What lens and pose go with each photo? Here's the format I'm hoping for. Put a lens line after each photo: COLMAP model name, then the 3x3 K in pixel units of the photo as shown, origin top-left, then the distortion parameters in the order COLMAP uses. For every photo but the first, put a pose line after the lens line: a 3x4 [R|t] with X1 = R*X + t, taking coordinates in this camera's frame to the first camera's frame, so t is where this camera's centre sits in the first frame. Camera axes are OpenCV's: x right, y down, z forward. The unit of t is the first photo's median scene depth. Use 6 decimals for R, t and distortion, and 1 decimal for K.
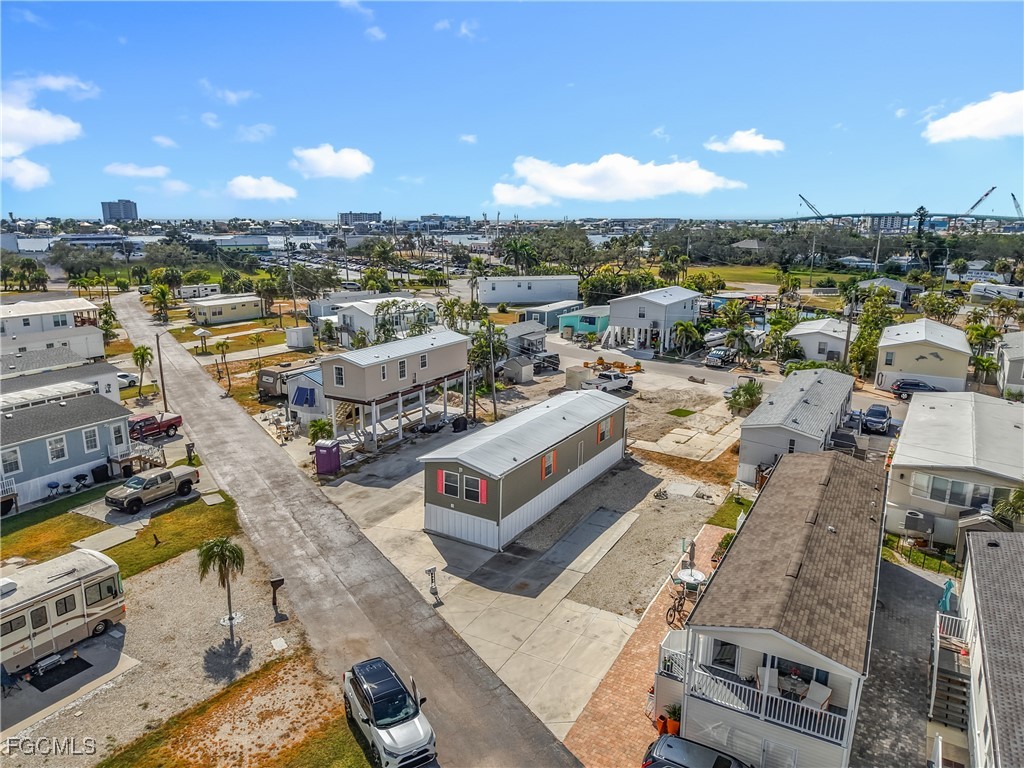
lens RADIAL K [[703.4, 0, 527.2], [0, 703.4, 348.5], [0, 0, 1]] dist [0.059407, -0.064898]
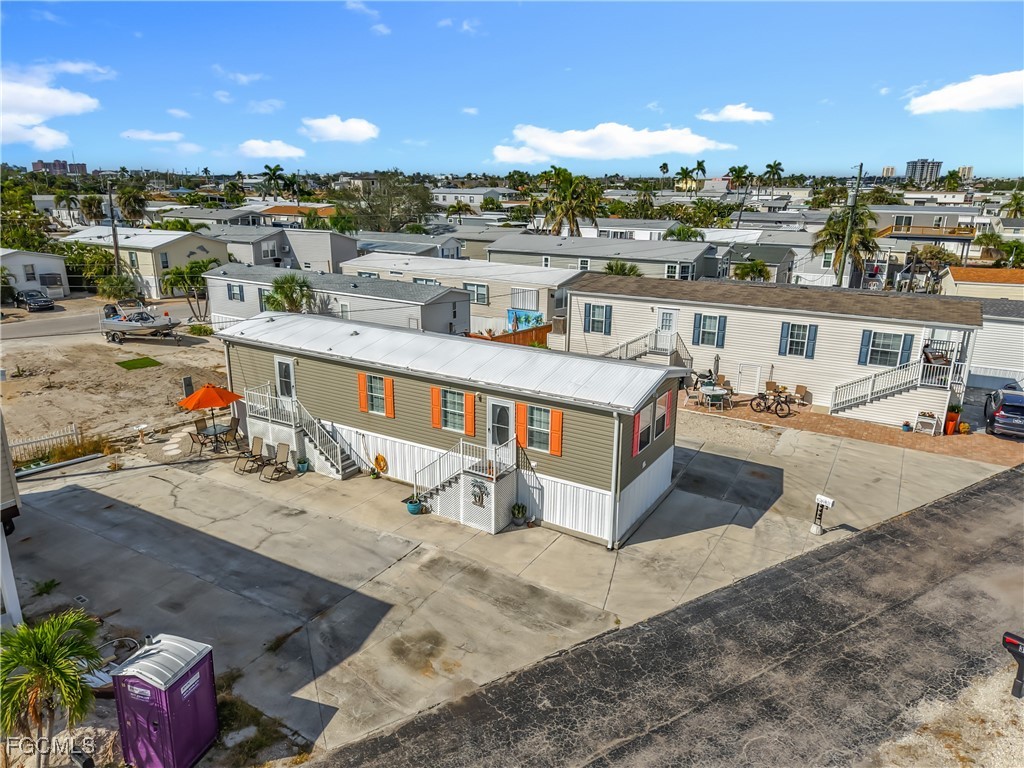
lens RADIAL K [[689.9, 0, 512.0], [0, 689.9, 384.0], [0, 0, 1]] dist [0.013446, -0.007306]
pose [[0.028469, -0.292269, 0.955912, -0.551204], [0.178642, 0.942392, 0.282815, -0.011442], [-0.983502, 0.162714, 0.079040, 0.937820]]
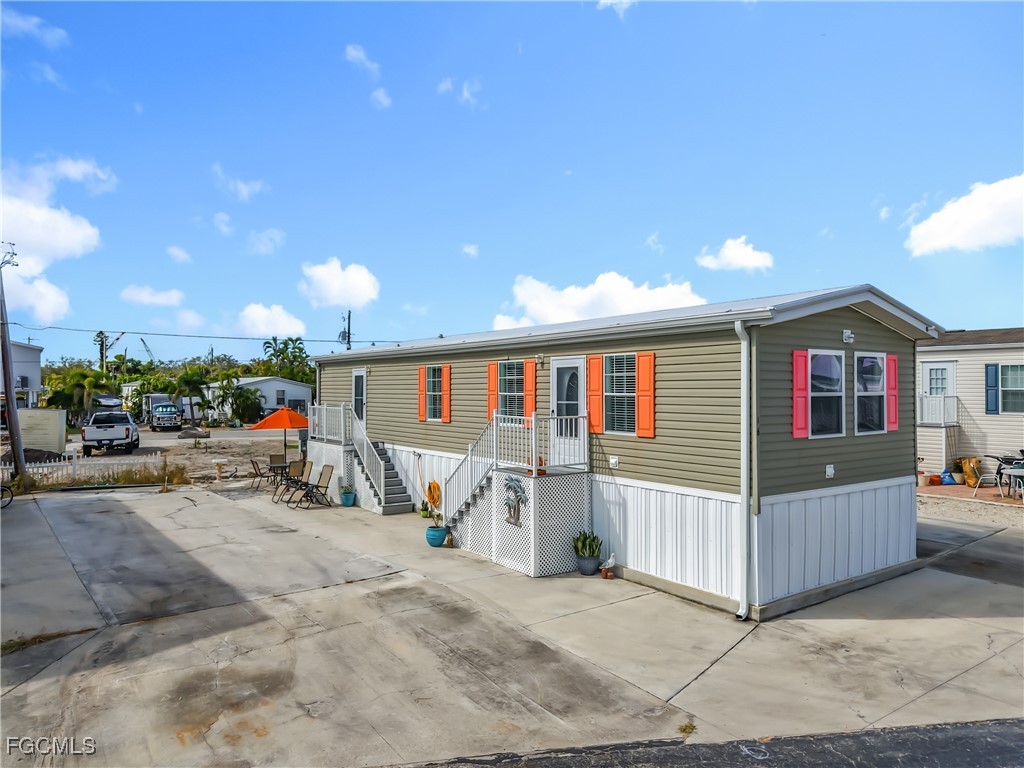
lens RADIAL K [[689.9, 0, 512.0], [0, 689.9, 384.0], [0, 0, 1]] dist [0.026330, -0.007863]
pose [[0.404807, -0.009717, 0.914350, -0.373039], [0.177691, 0.981718, -0.068236, 0.164271], [-0.896971, 0.190094, 0.399133, 0.890167]]
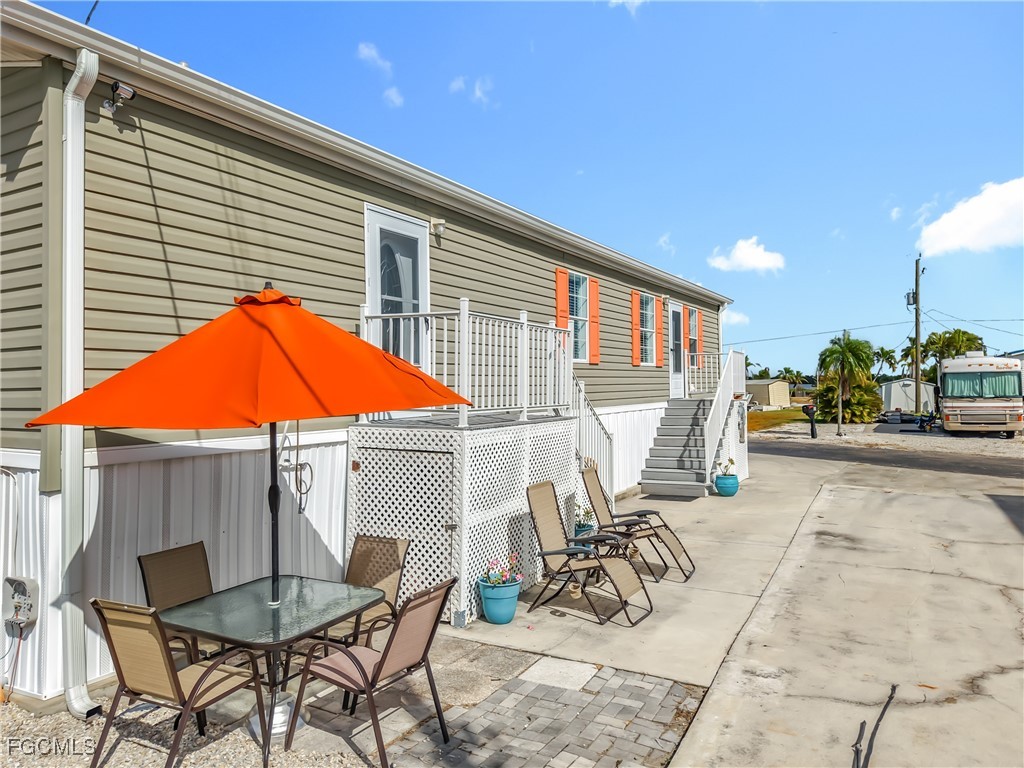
lens RADIAL K [[715.5, 0, 511.8], [0, 715.5, 348.7], [0, 0, 1]] dist [0.021385, -0.003702]
pose [[-0.999894, -0.014341, -0.002448, -0.001389], [-0.014543, 0.989903, 0.140998, 0.108976], [0.000402, 0.141019, -0.990007, 1.352494]]
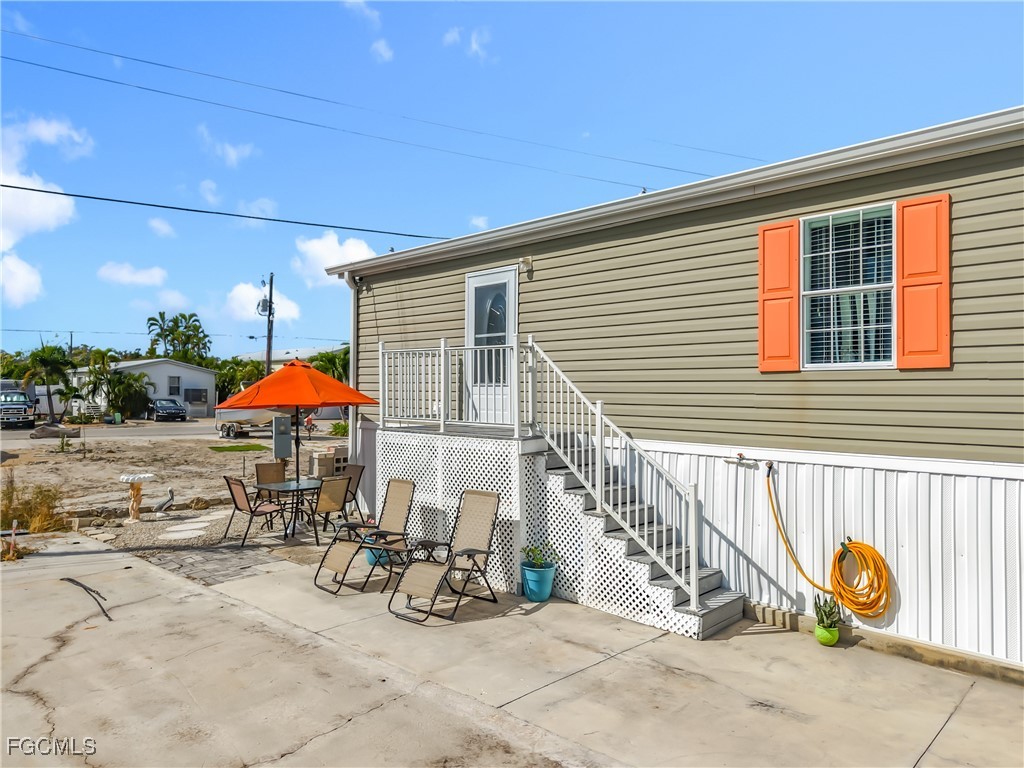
lens RADIAL K [[689.9, 0, 512.0], [0, 689.9, 384.0], [0, 0, 1]] dist [0.013446, -0.007306]
pose [[0.249962, -0.004958, 0.968243, -0.180857], [0.179121, 0.982964, -0.041208, 0.146698], [-0.951543, 0.183733, 0.246592, 1.125137]]
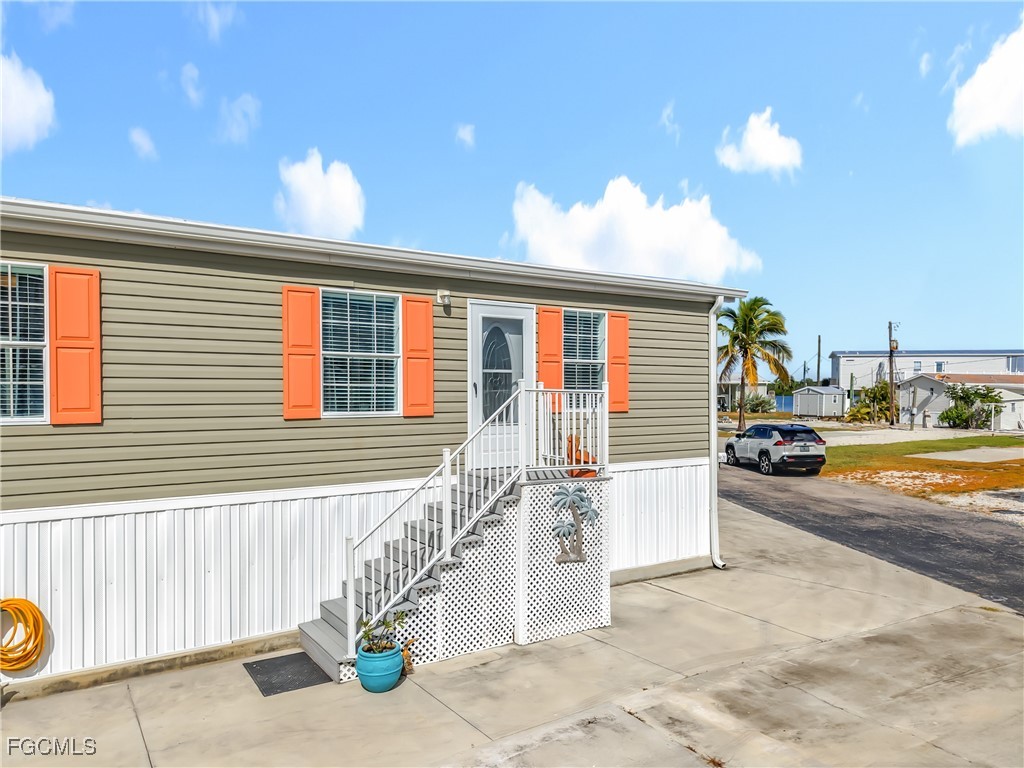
lens RADIAL K [[689.9, 0, 512.0], [0, 689.9, 384.0], [0, 0, 1]] dist [0.026330, -0.007863]
pose [[-0.888649, -0.020054, 0.458149, -0.182102], [0.065747, 0.983151, 0.170560, 0.125097], [-0.453851, 0.181690, -0.872358, 1.167554]]
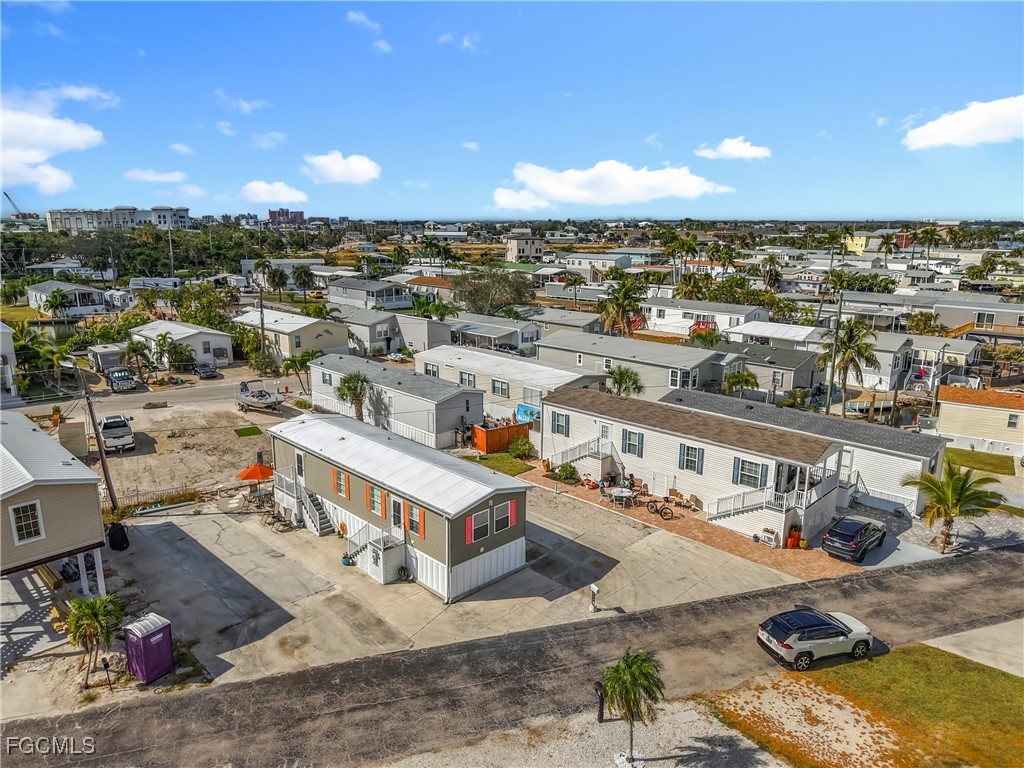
lens RADIAL K [[689.9, 0, 512.0], [0, 689.9, 384.0], [0, 0, 1]] dist [0.013446, -0.007306]
pose [[0.271726, -0.226654, 0.935304, -0.743321], [0.174234, 0.967396, 0.183812, -0.105964], [-0.946471, 0.113016, 0.302358, 0.616974]]
